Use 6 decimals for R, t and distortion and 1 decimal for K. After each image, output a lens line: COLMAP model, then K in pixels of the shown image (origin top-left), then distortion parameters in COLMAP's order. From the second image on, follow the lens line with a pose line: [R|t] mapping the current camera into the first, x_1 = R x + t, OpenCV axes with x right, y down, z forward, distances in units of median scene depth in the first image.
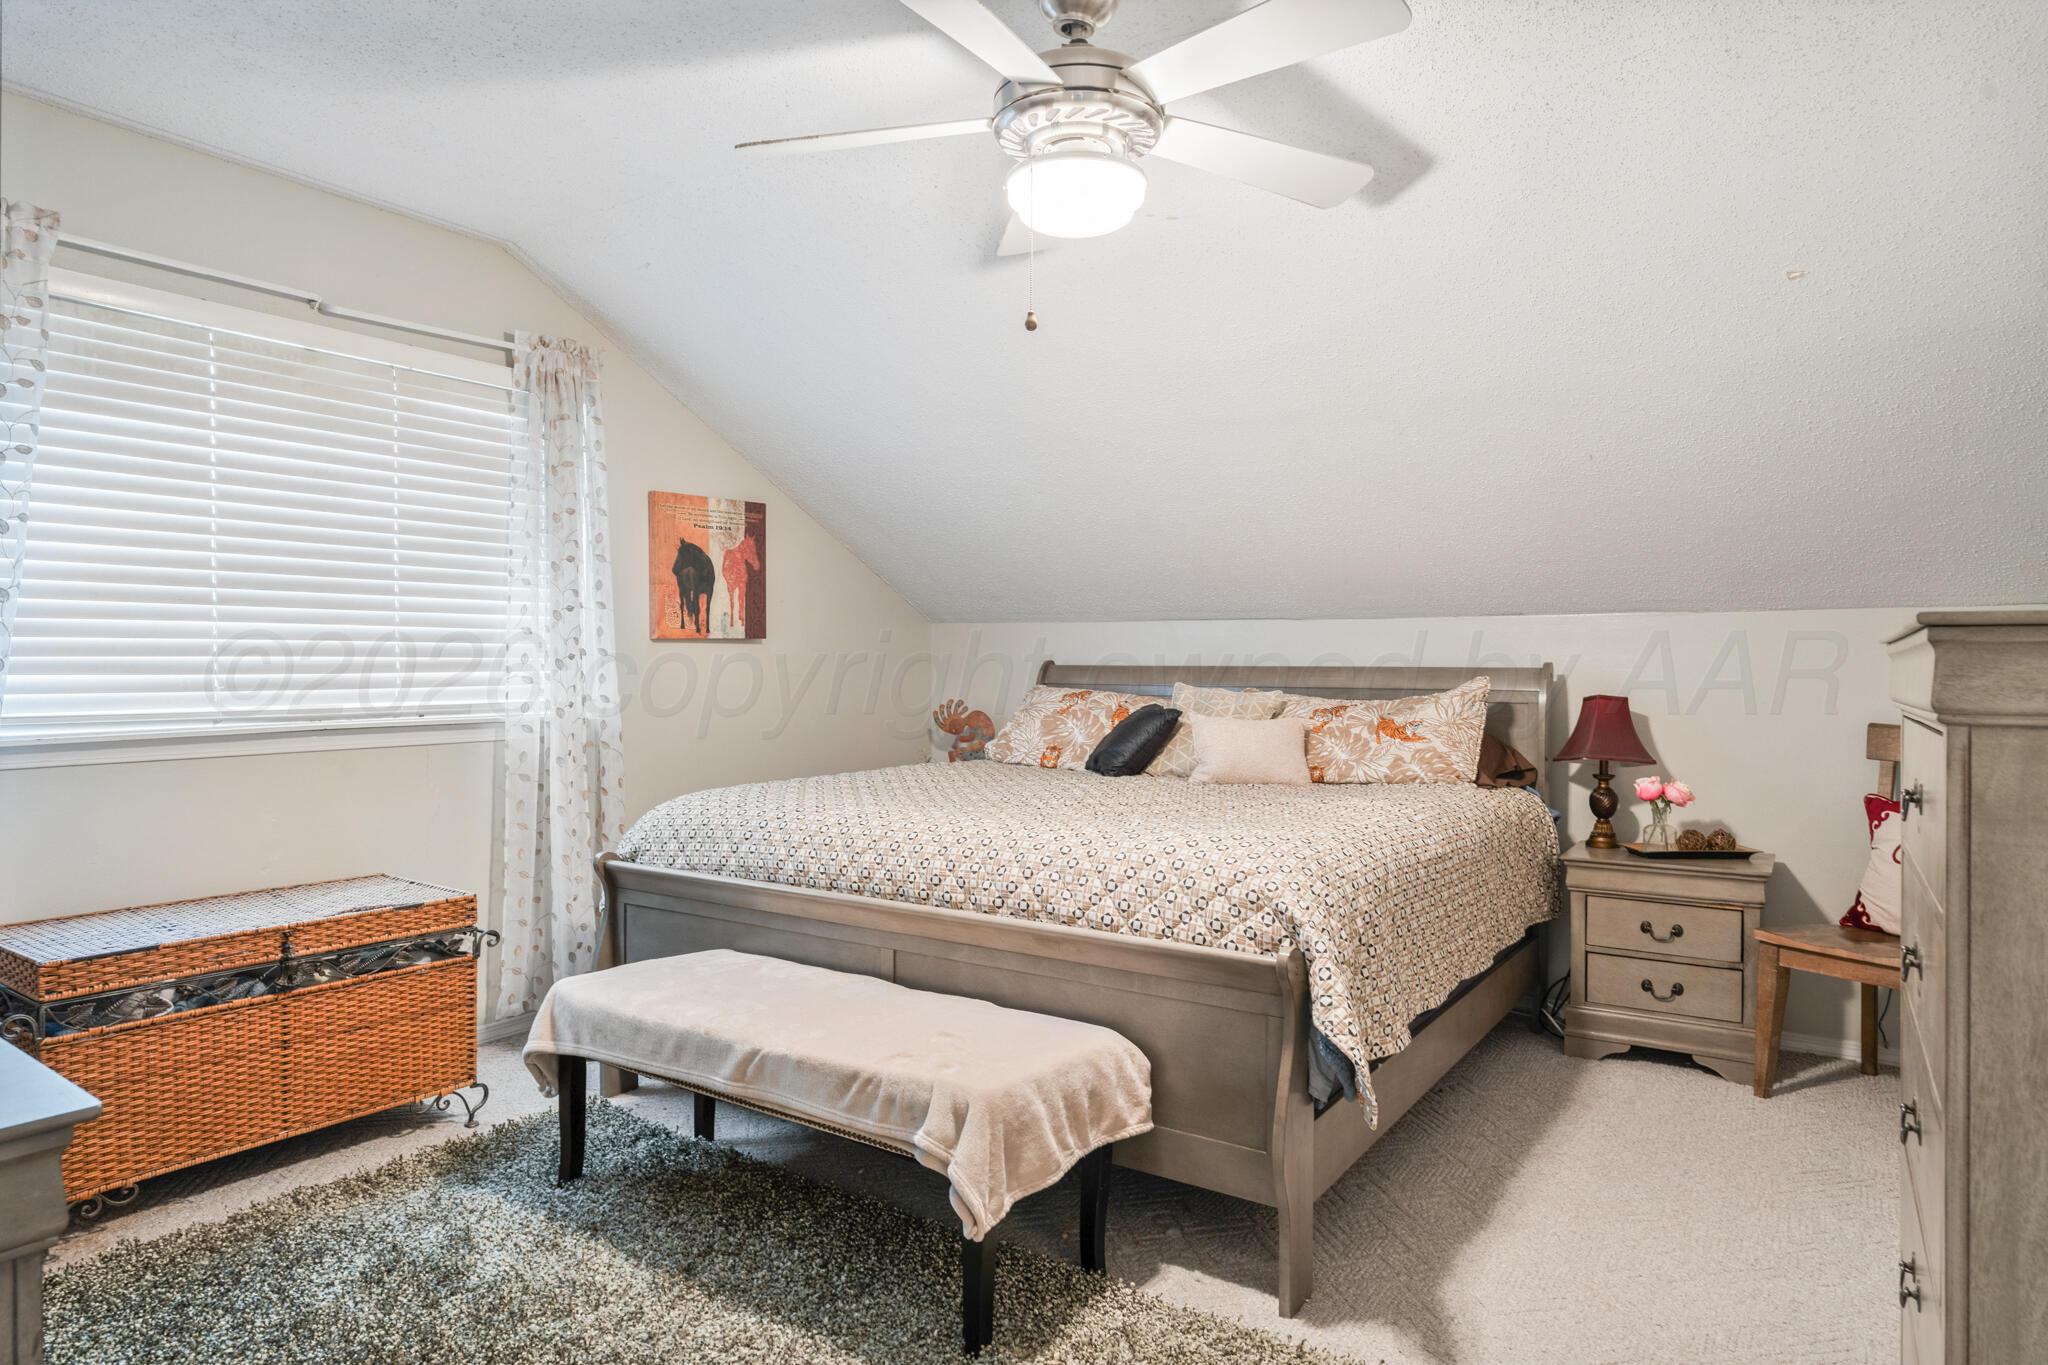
lens RADIAL K [[1242.9, 0, 1018.5], [0, 1242.9, 685.3], [0, 0, 1]] dist [0.001025, 0.001796]
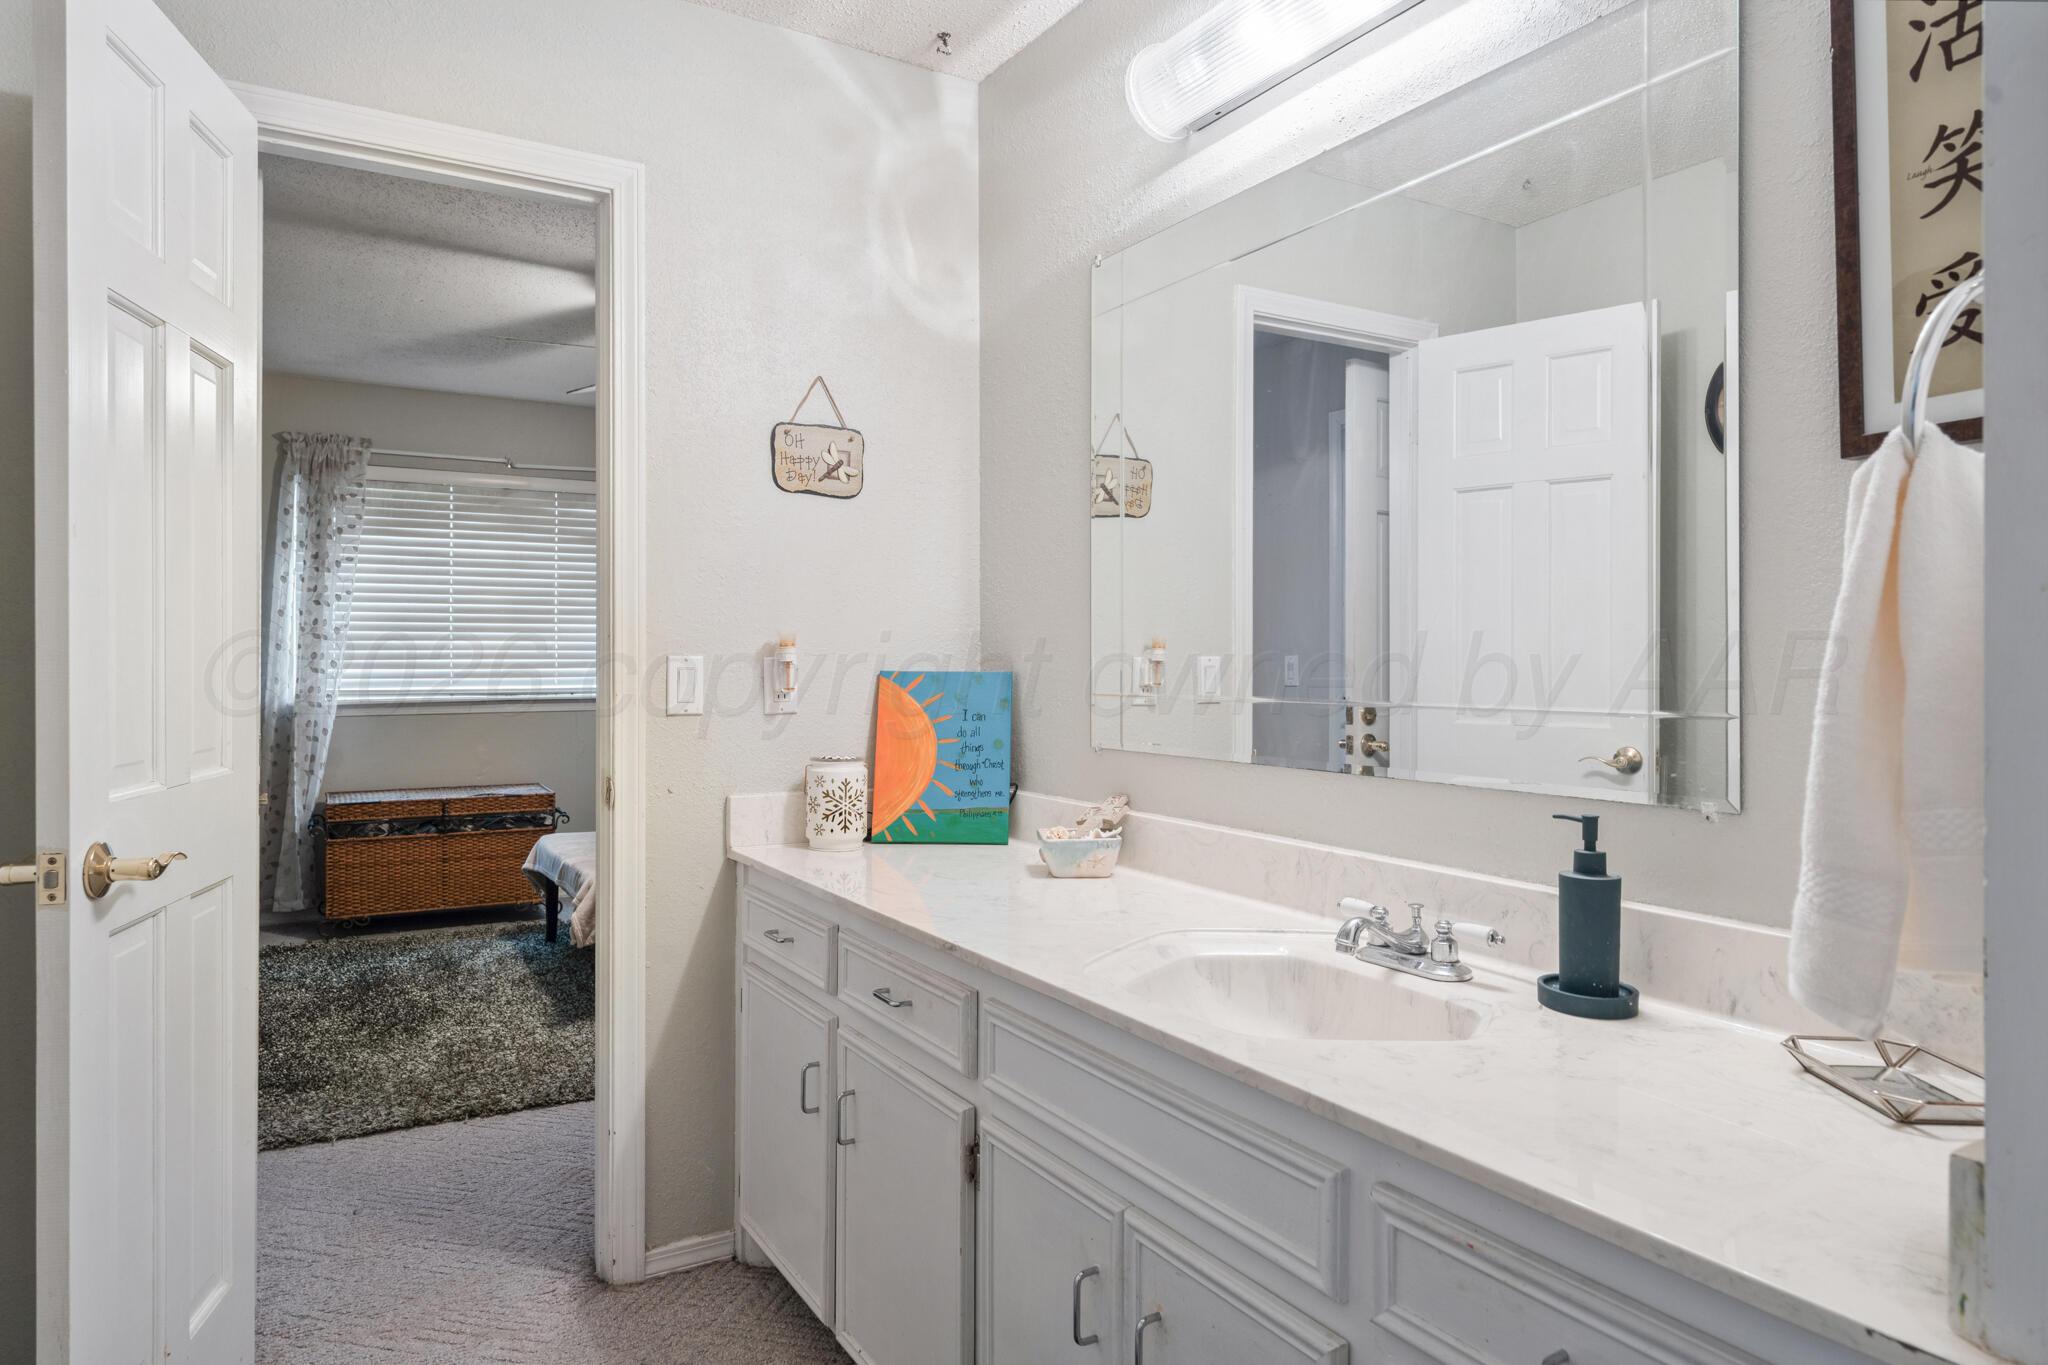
lens RADIAL K [[1242.9, 0, 1020.3], [0, 1242.9, 667.5], [0, 0, 1]] dist [0.001025, 0.001796]
pose [[0.907131, -0.001600, -0.420846, 1.004661], [-0.004433, 0.999901, -0.013356, 0.011087], [0.420826, 0.013982, 0.907034, -0.366632]]
